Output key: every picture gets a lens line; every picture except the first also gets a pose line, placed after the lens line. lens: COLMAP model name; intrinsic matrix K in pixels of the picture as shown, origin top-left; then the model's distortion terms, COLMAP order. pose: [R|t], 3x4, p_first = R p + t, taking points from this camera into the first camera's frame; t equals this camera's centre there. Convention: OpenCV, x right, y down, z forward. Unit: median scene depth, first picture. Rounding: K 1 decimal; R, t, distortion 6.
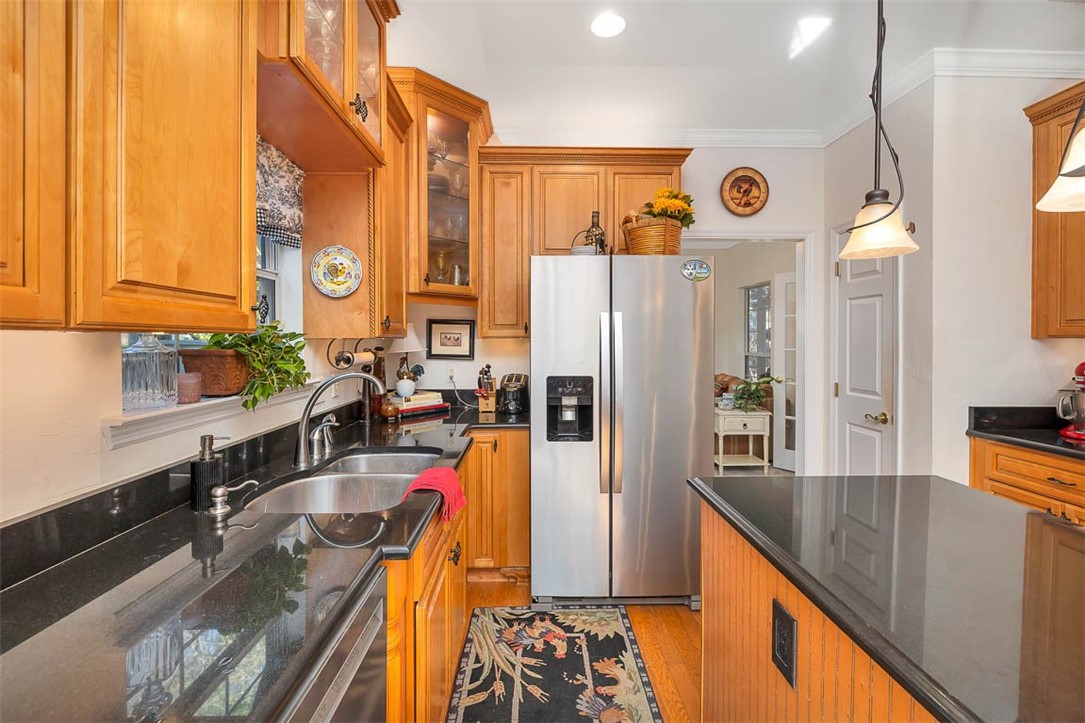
lens RADIAL K [[473.1, 0, 544.6], [0, 473.1, 341.2], [0, 0, 1]] dist [-0.000422, -0.000075]
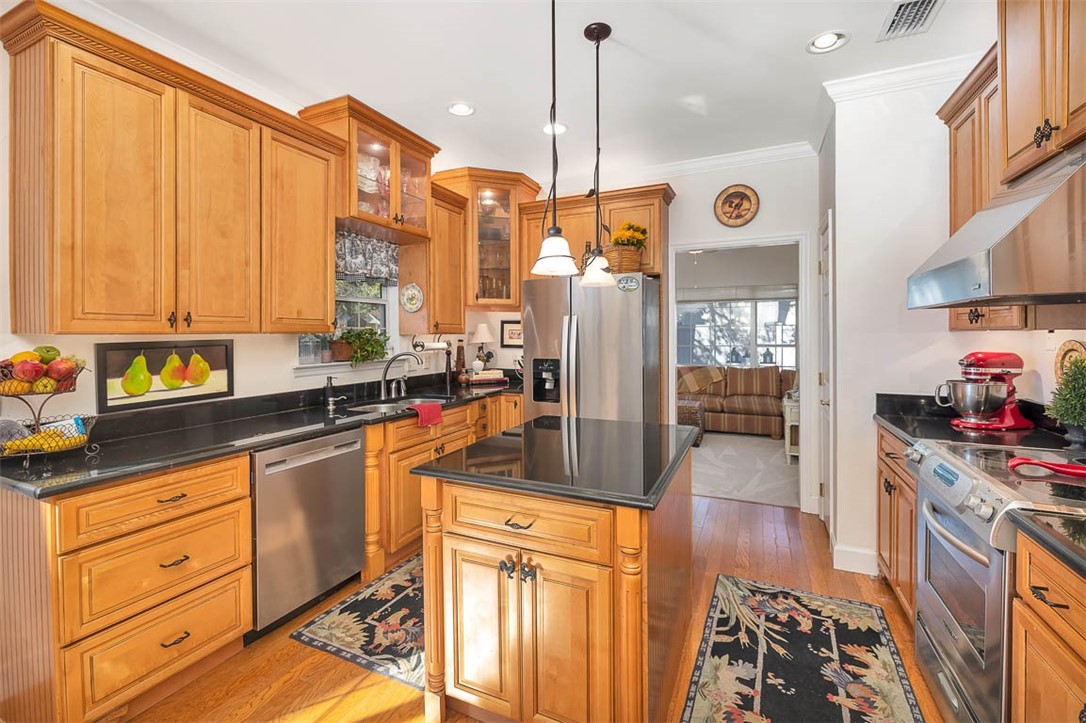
lens RADIAL K [[471.7, 0, 537.7], [0, 471.7, 335.0], [0, 0, 1]] dist [-0.000346, -0.000271]
pose [[0.892269, -0.004536, -0.451482, 0.688083], [0.004780, 0.999988, -0.000600, -0.001179], [0.451479, -0.001623, 0.892280, -0.341038]]
